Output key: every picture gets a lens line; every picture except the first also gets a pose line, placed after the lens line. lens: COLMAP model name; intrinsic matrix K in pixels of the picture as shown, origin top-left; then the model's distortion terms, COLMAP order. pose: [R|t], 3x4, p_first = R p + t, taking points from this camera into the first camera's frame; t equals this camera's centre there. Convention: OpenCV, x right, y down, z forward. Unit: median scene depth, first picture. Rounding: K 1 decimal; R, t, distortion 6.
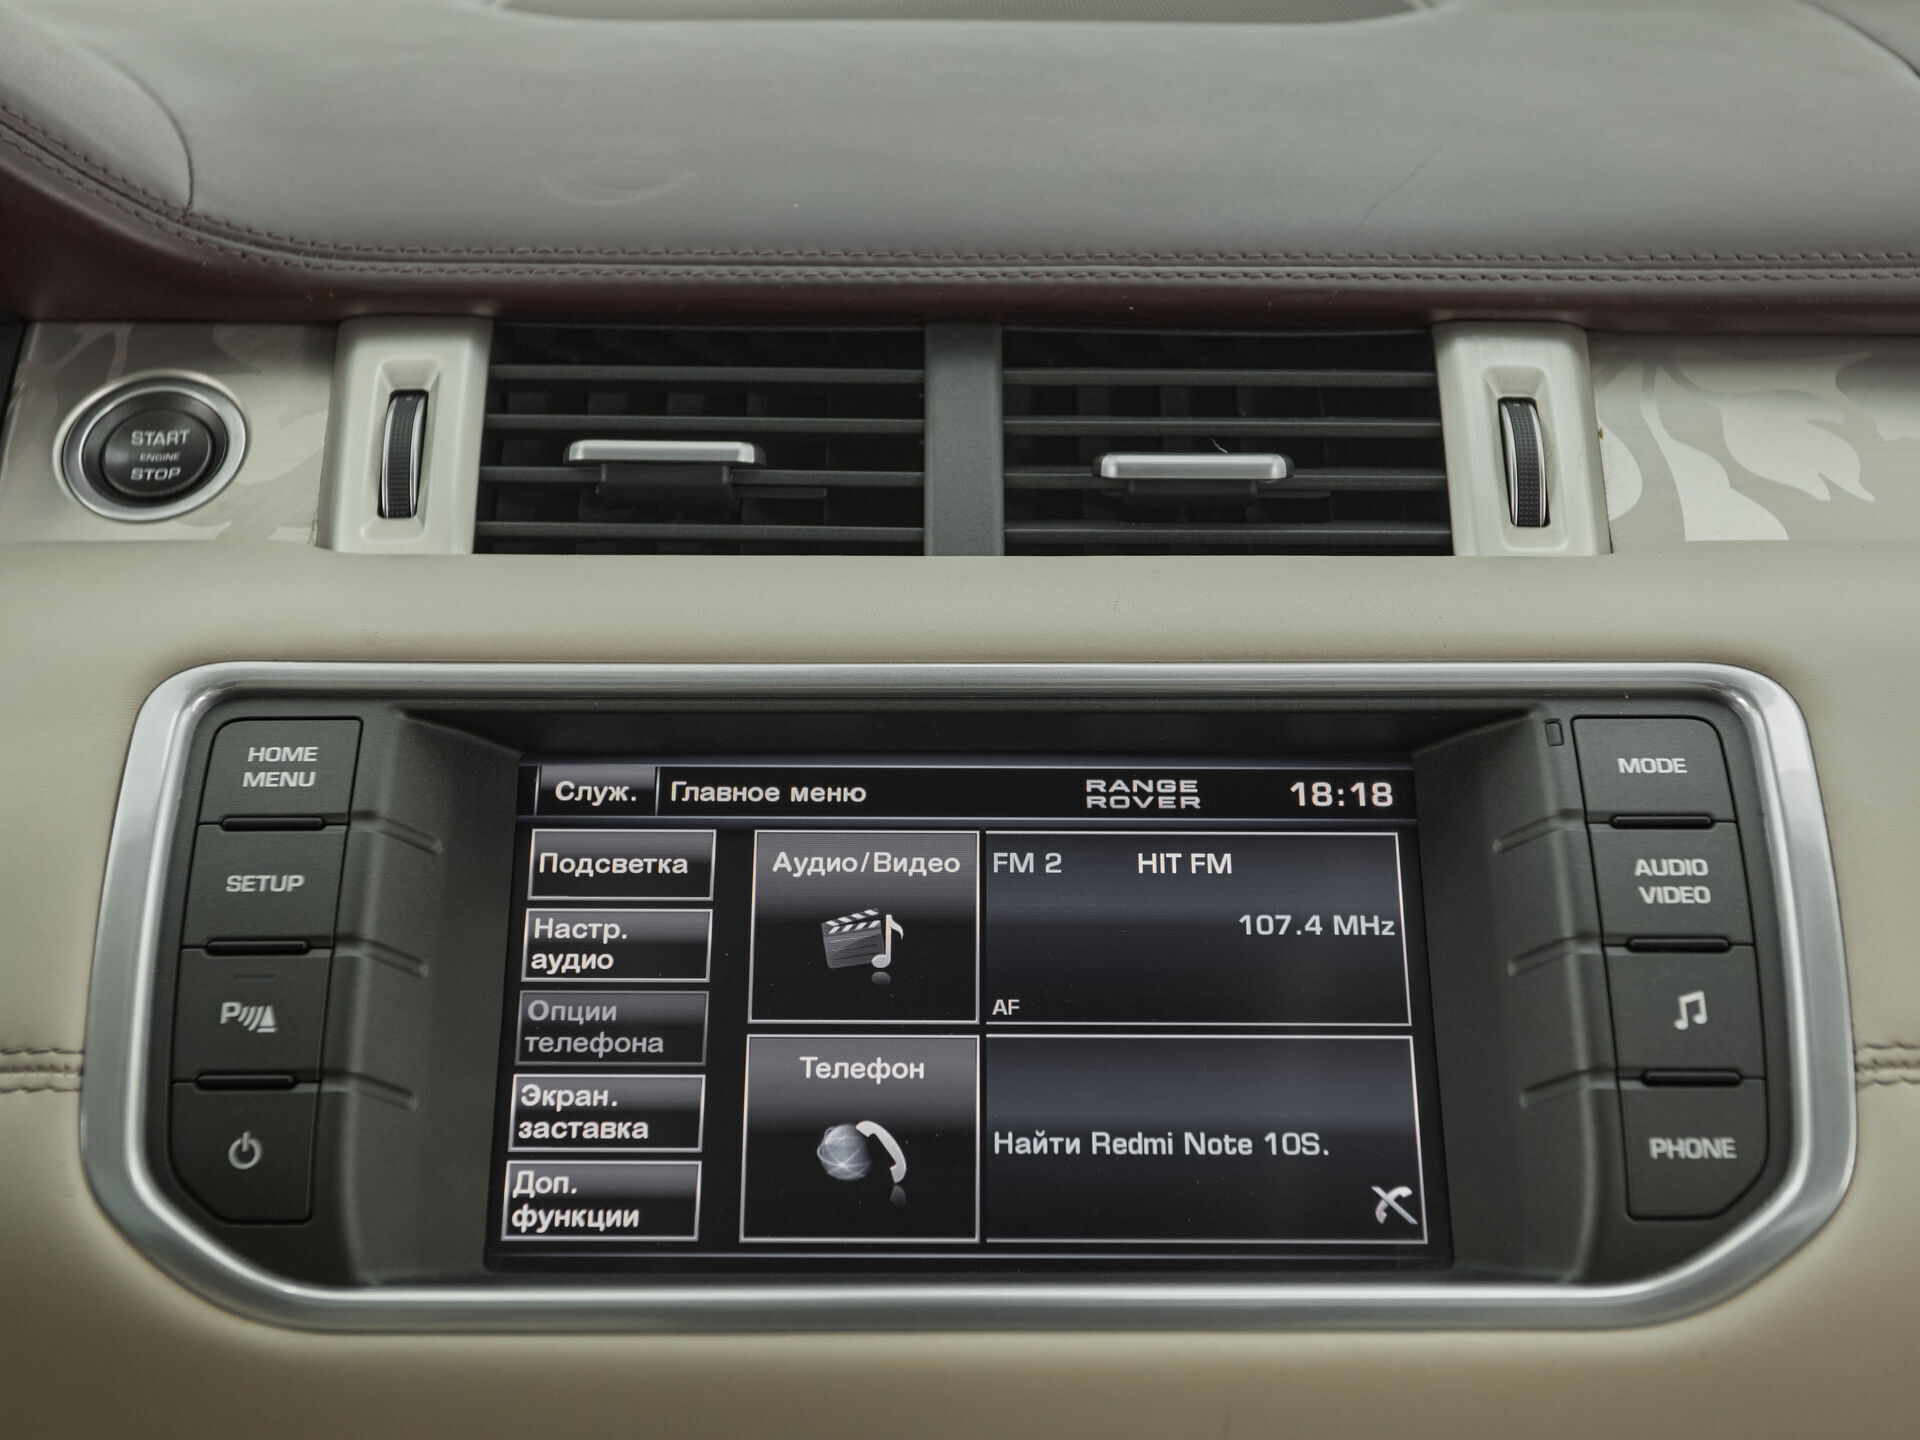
lens RADIAL K [[2790.2, 0, 967.7], [0, 2790.2, 732.3], [0, 0, 1]] dist [0.009718, 0.000000]
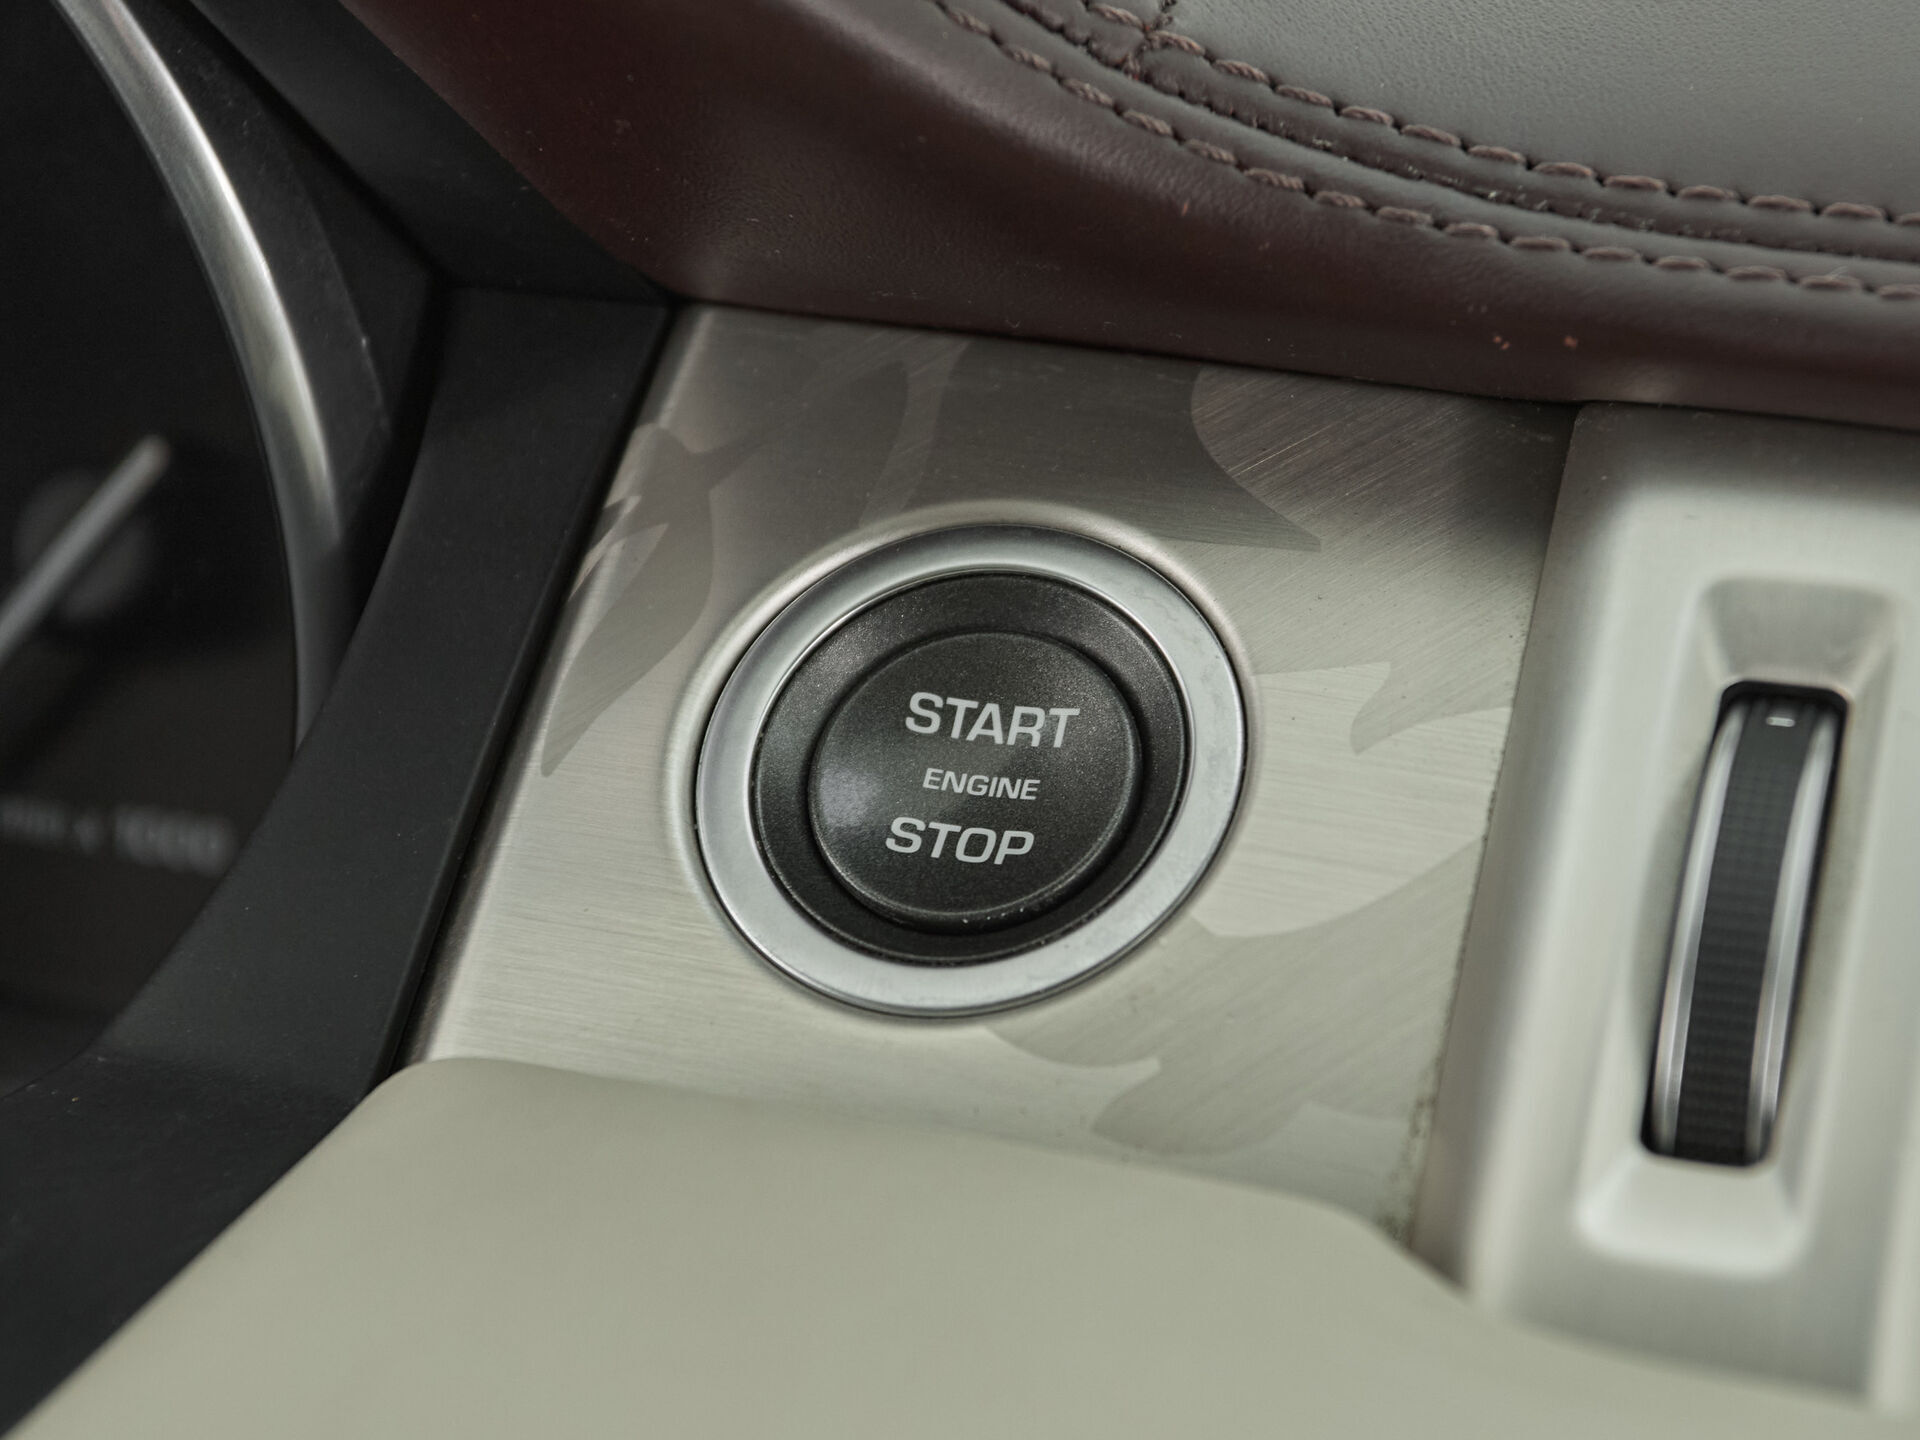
lens RADIAL K [[3581.9, 0, 977.2], [0, 3581.9, 720.0], [0, 0, 1]] dist [0.017538, 0.000000]
pose [[0.939307, 0.140303, -0.313078, -0.161541], [-0.120027, 0.989276, 0.083225, -0.141844], [0.321397, -0.040596, 0.946074, 0.610927]]
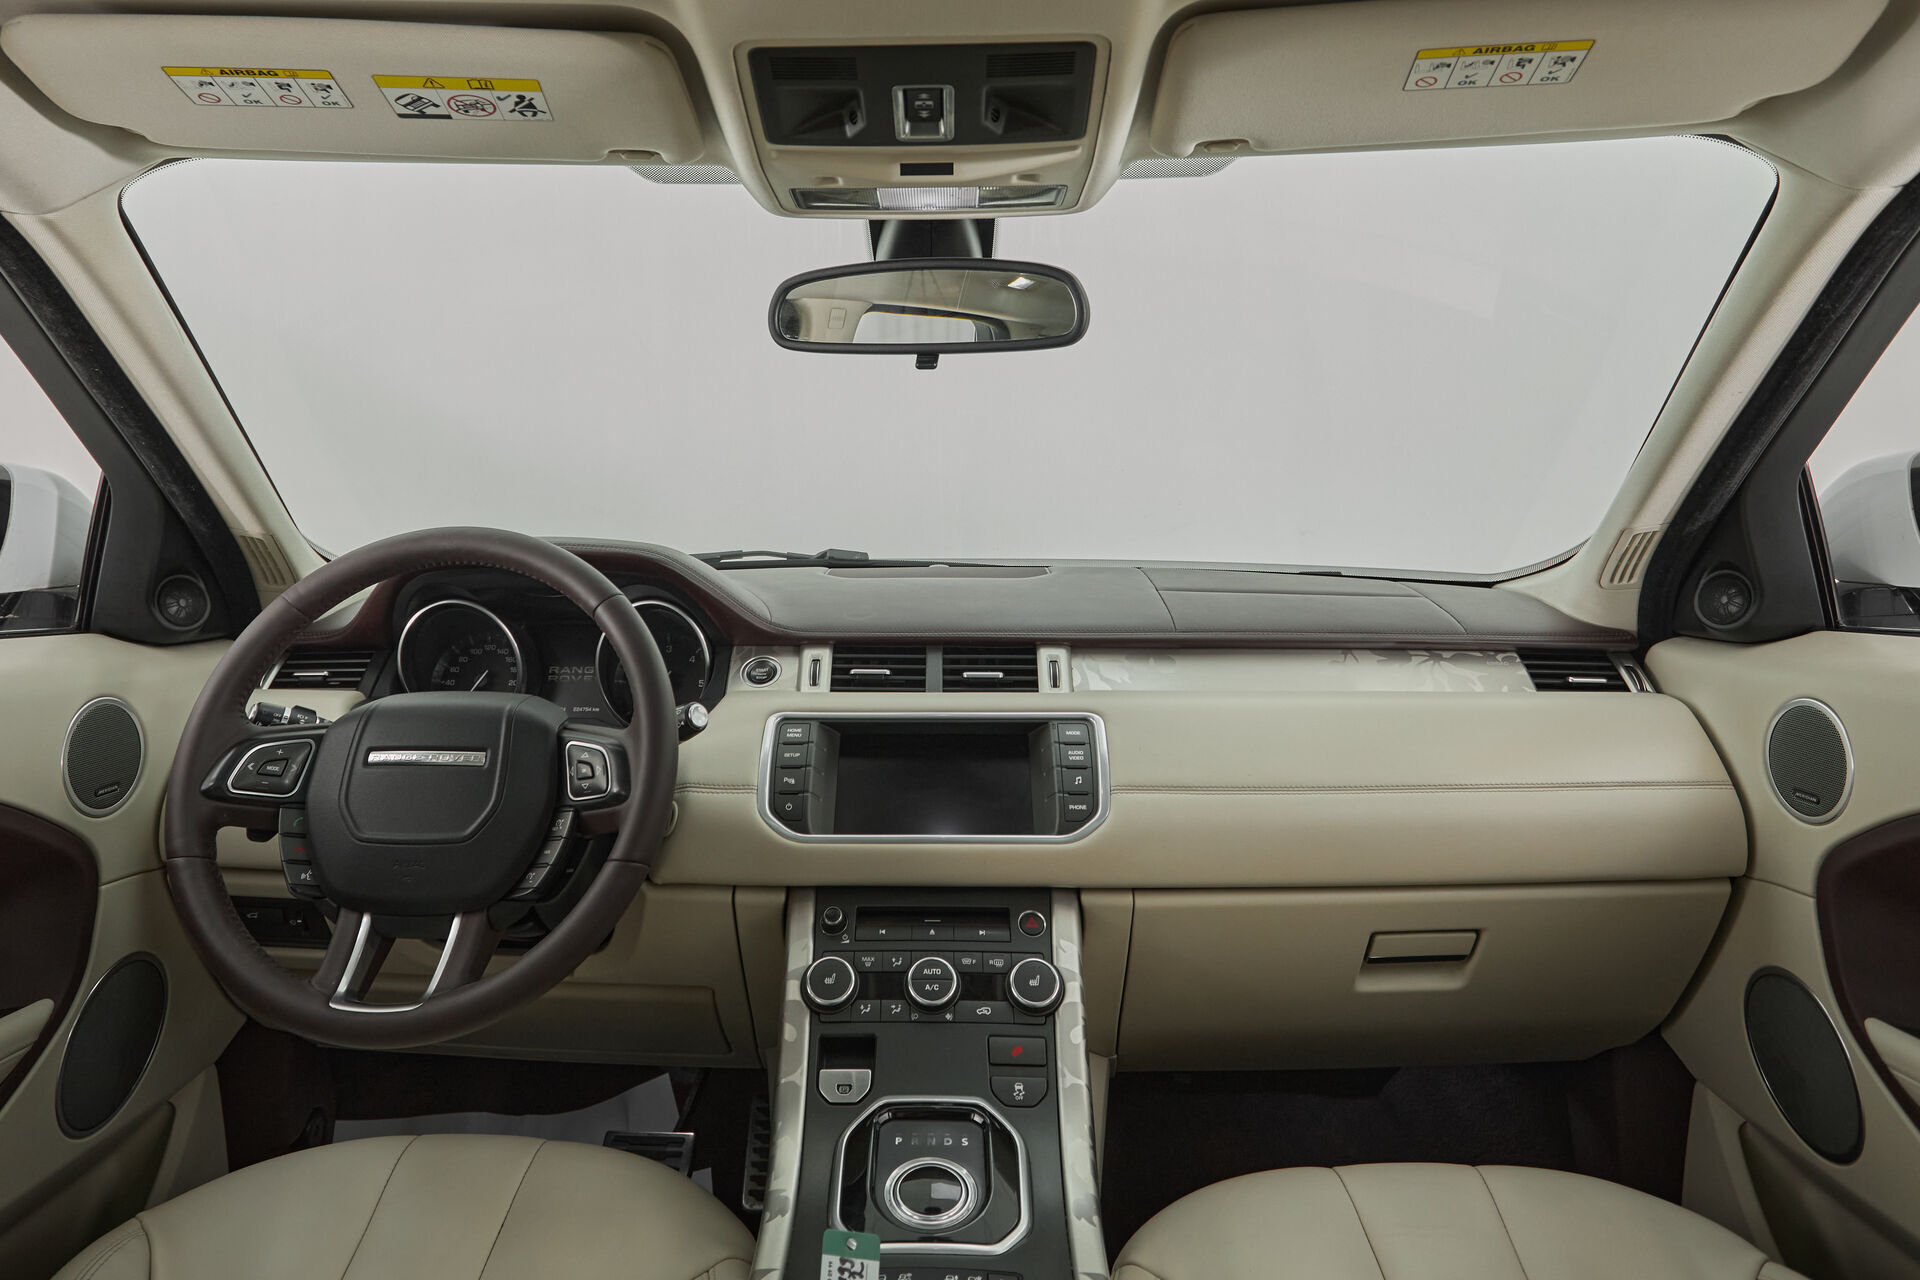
lens RADIAL K [[1233.6, 0, 906.7], [0, 1233.6, 420.5], [0, 0, 1]] dist [0.000397, -0.003425]
pose [[0.998902, -0.010409, -0.045676, 0.050895], [-0.005965, 0.938807, -0.344393, 0.214105], [0.046465, 0.344287, 0.937714, -1.076299]]
